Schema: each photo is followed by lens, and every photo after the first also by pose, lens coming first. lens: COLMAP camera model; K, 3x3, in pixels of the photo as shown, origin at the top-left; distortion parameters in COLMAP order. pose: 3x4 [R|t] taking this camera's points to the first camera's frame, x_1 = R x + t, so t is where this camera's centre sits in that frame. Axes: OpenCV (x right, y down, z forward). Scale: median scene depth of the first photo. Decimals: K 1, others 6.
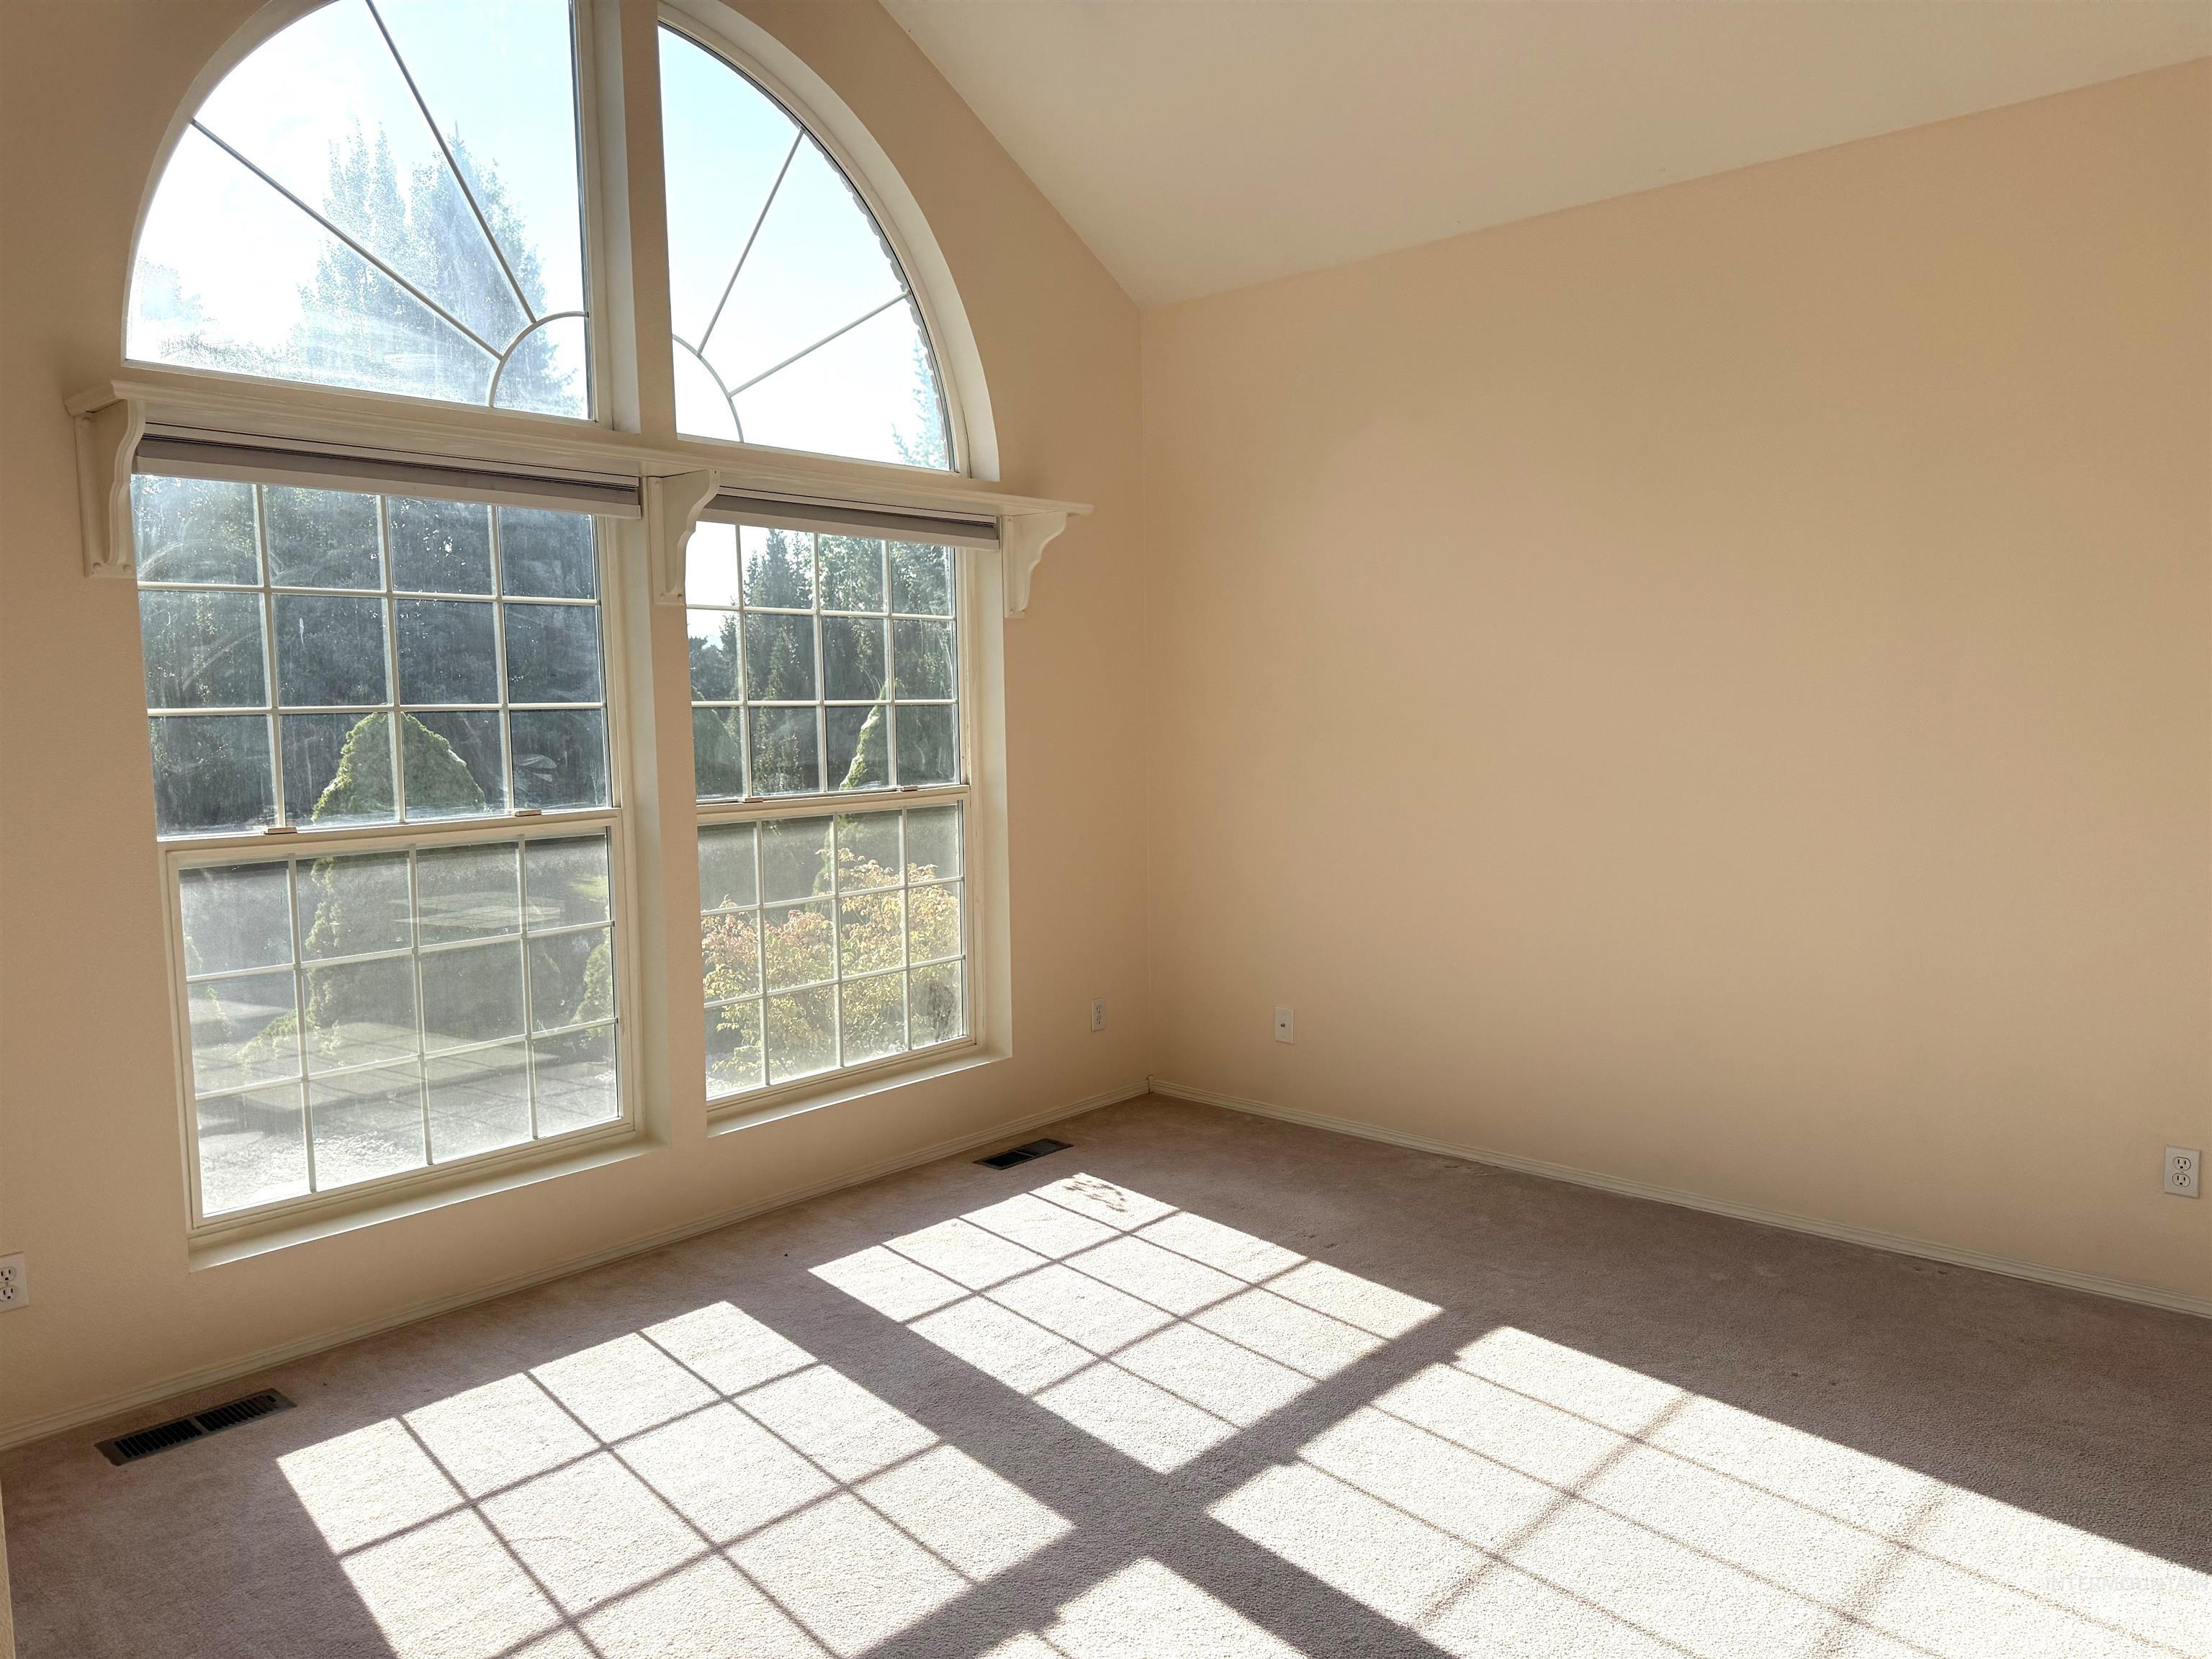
lens RADIAL K [[1557.1, 0, 1110.6], [0, 1557.1, 823.5], [0, 0, 1]] dist [-0.008615, -0.003332]
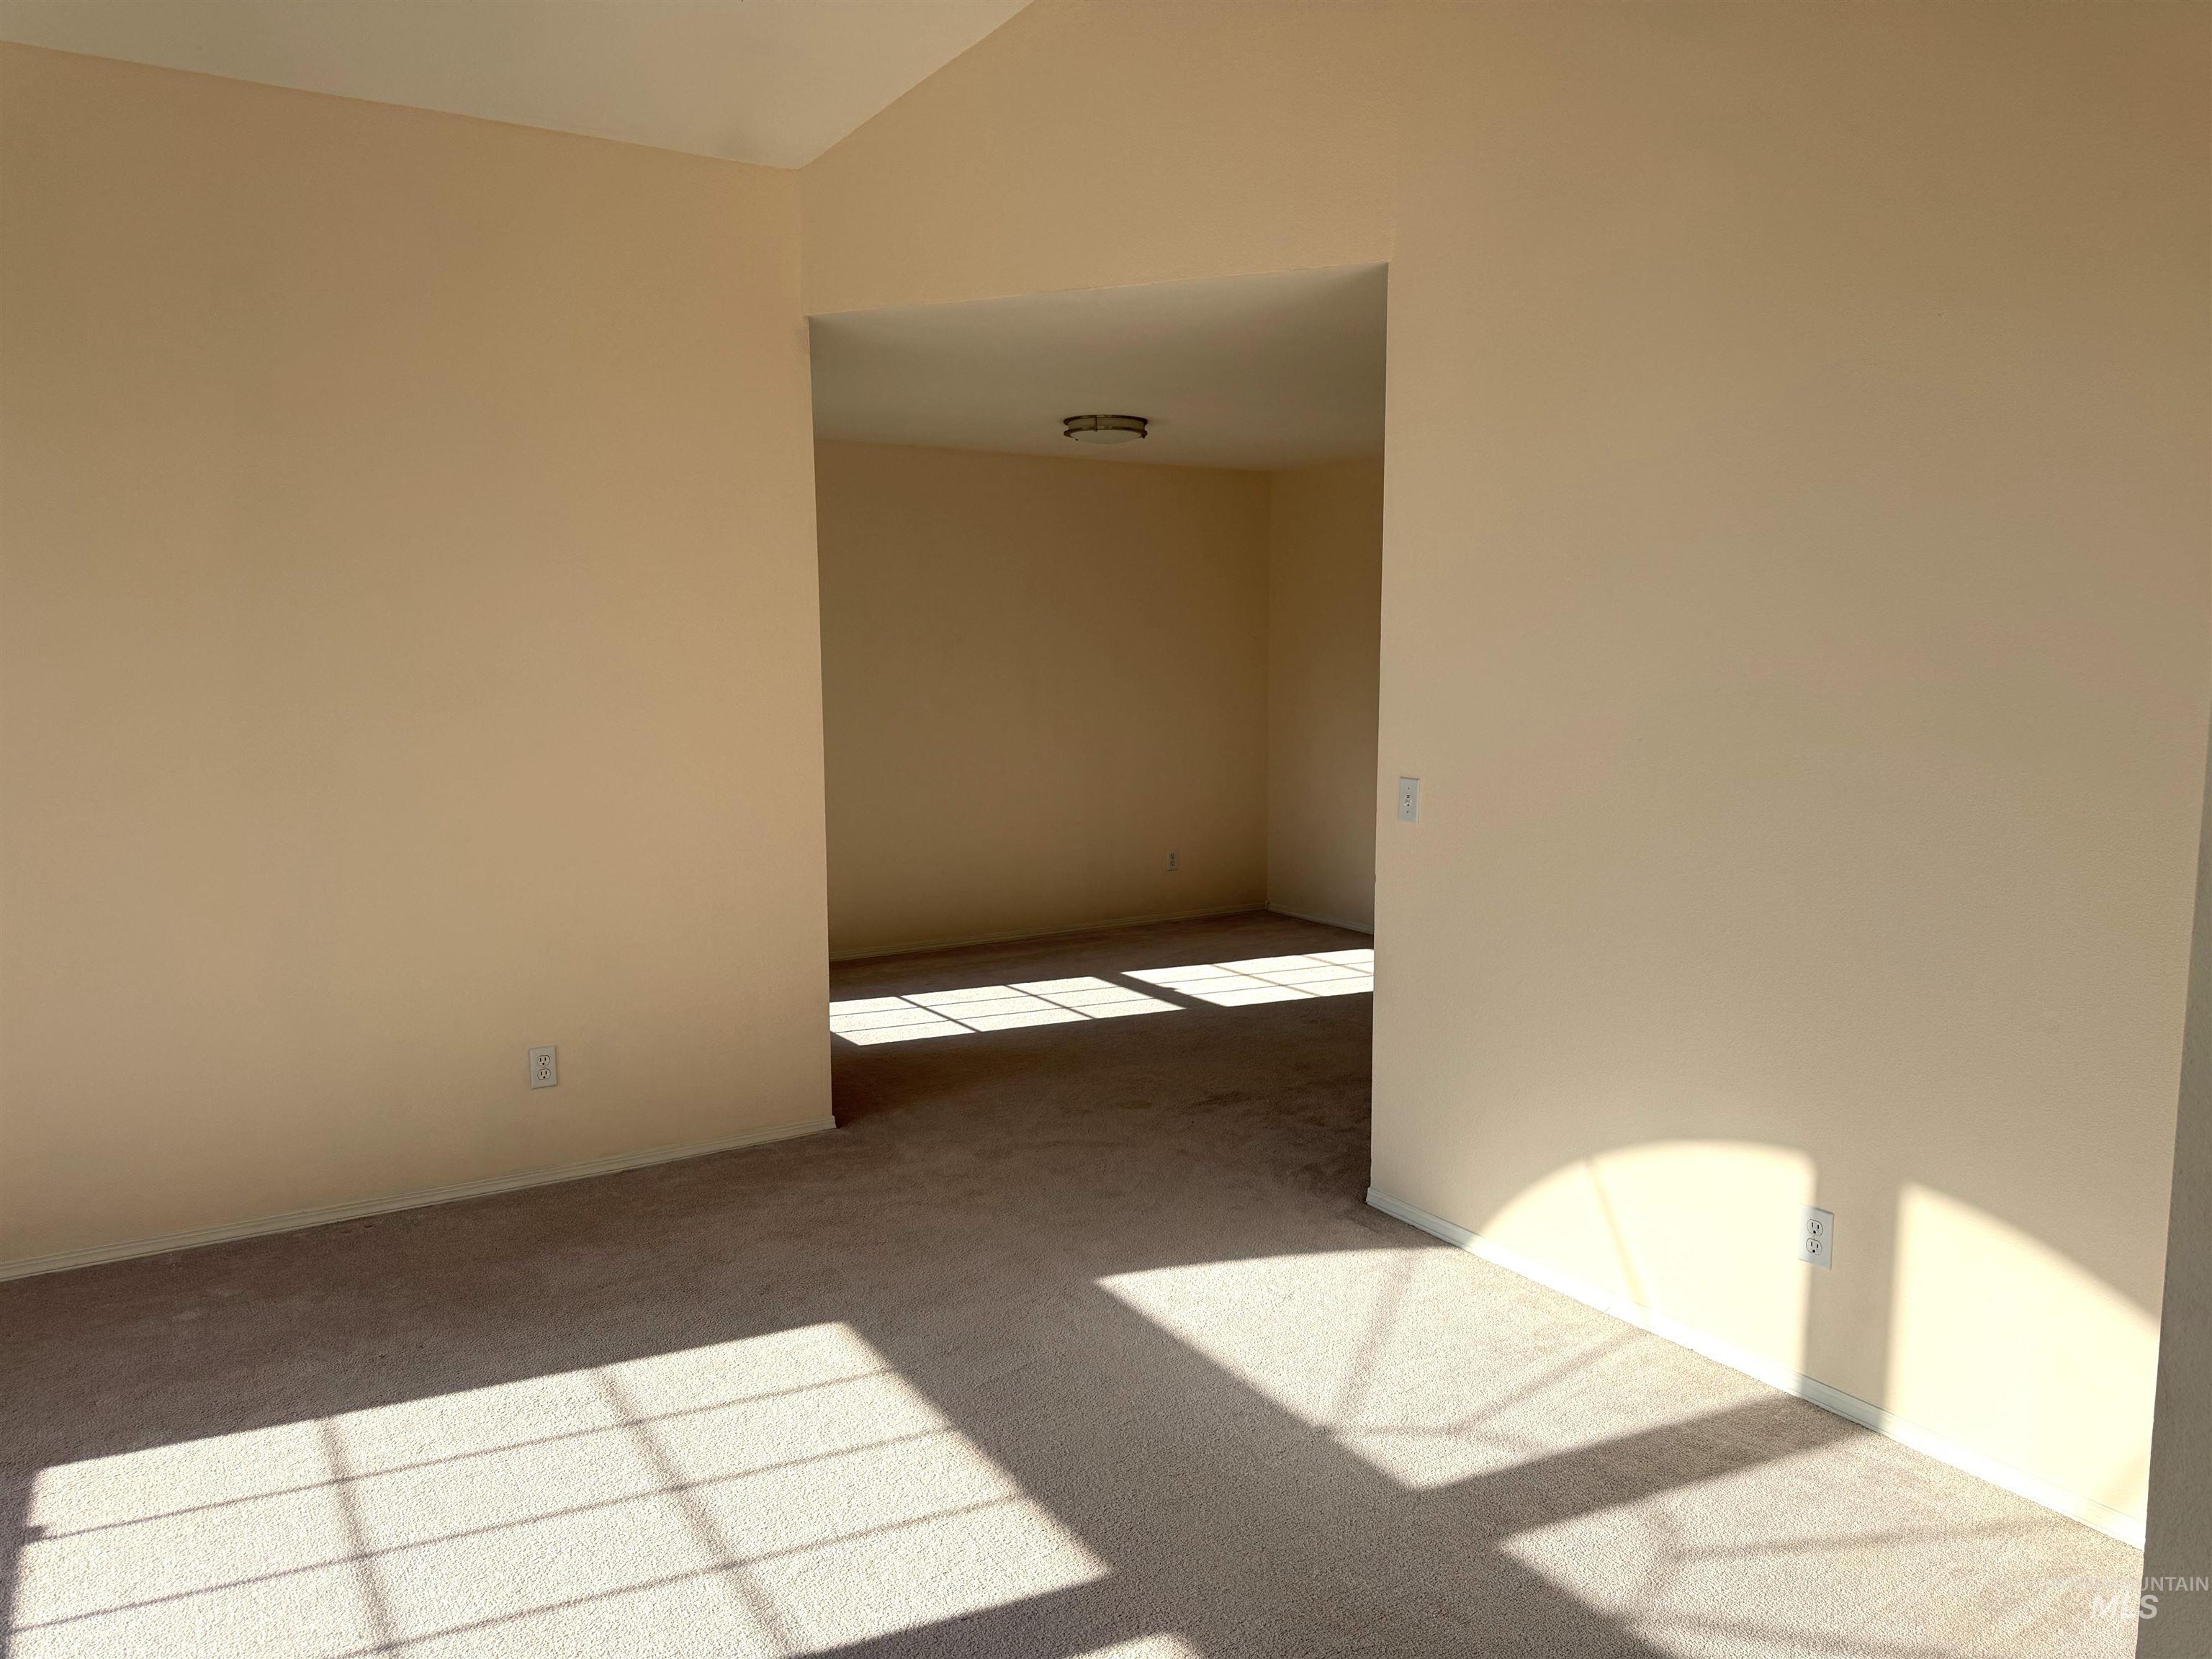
lens RADIAL K [[1557.1, 0, 1110.6], [0, 1557.1, 823.5], [0, 0, 1]] dist [-0.008615, -0.003332]
pose [[0.246094, -0.091280, 0.964938, -0.355554], [0.075131, 0.994357, 0.074902, -0.019448], [-0.966330, 0.054064, 0.251564, 0.282328]]
